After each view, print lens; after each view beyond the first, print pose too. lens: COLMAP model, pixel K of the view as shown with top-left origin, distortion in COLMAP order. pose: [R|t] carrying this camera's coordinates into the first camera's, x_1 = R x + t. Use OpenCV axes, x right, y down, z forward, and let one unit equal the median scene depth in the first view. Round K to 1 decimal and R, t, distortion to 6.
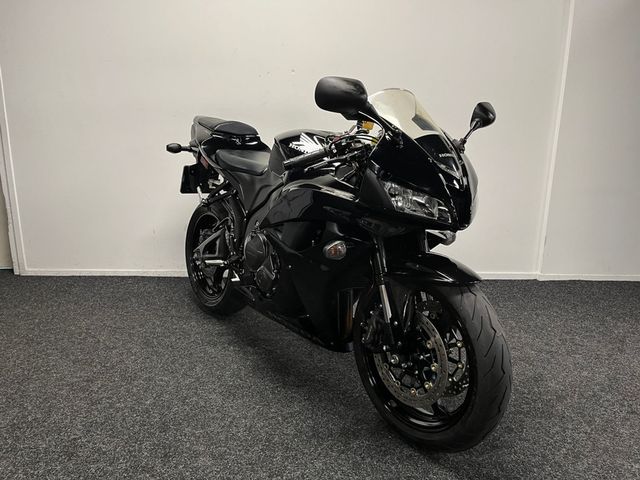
lens RADIAL K [[478.0, 0, 320.0], [0, 478.0, 240.0], [0, 0, 1]] dist [0.092187, -0.132663]
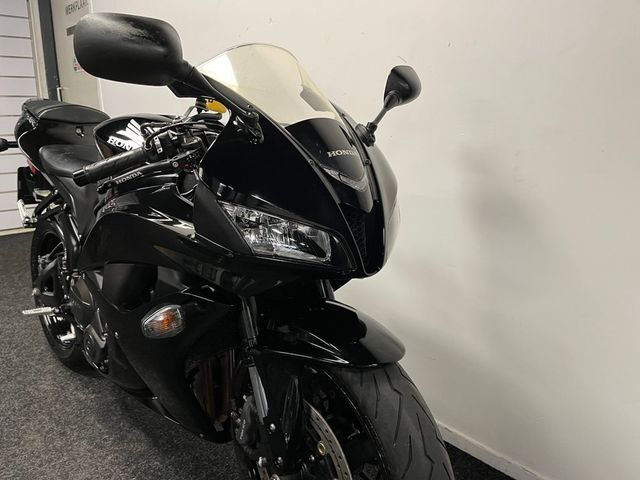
lens RADIAL K [[475.3, 0, 318.7], [0, 475.3, 258.1], [0, 0, 1]] dist [0.000379, -0.000834]
pose [[0.993553, -0.057219, 0.097870, 0.156284], [0.049168, 0.995354, 0.082785, -0.087242], [-0.102152, -0.077439, 0.991750, 0.366235]]
